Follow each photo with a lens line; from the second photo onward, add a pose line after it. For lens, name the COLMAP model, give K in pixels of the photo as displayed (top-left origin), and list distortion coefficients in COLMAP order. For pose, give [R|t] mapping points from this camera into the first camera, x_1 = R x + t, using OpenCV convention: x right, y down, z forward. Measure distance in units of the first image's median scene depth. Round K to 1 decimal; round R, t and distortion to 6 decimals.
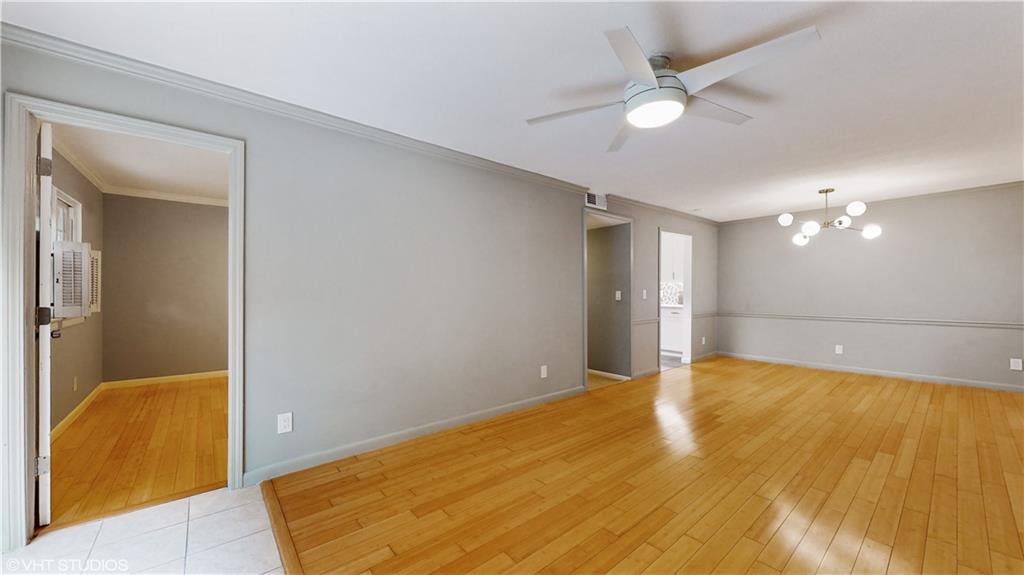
lens RADIAL K [[377.8, 0, 512.0], [0, 377.8, 287.5], [0, 0, 1]] dist [-0.000499, -0.000189]
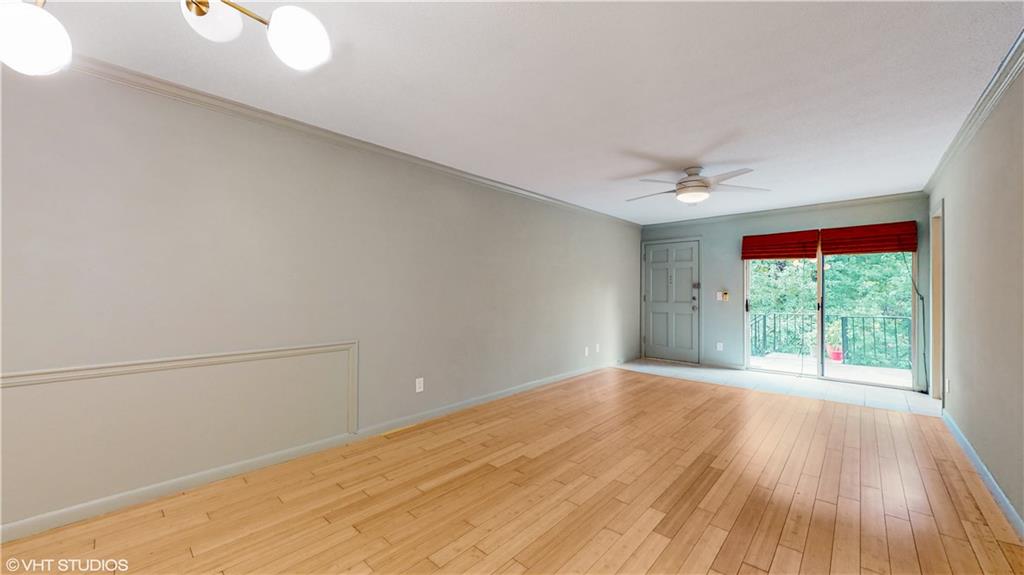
lens RADIAL K [[377.8, 0, 512.0], [0, 377.8, 287.5], [0, 0, 1]] dist [-0.000499, -0.000189]
pose [[-0.992464, -0.000686, -0.122537, 0.953115], [0.000817, 0.999925, -0.012216, 0.003758], [0.122536, -0.012224, -0.992389, 1.756220]]
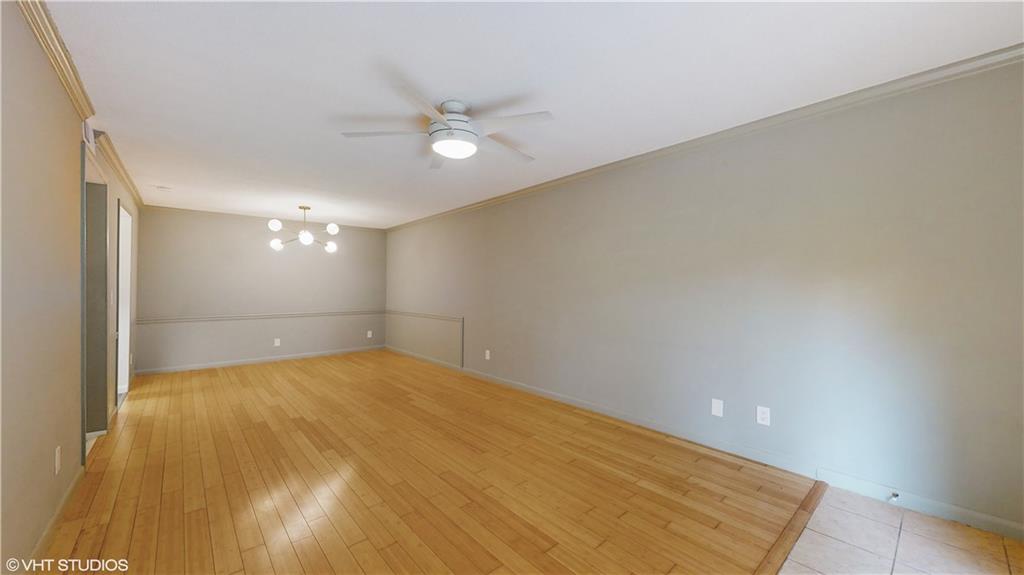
lens RADIAL K [[377.8, 0, 512.0], [0, 377.8, 287.5], [0, 0, 1]] dist [-0.000499, -0.000189]
pose [[-0.020603, 0.005478, 0.999773, -0.539843], [-0.005793, 0.999968, -0.005599, -0.002267], [-0.999771, -0.005907, -0.020571, 0.540825]]
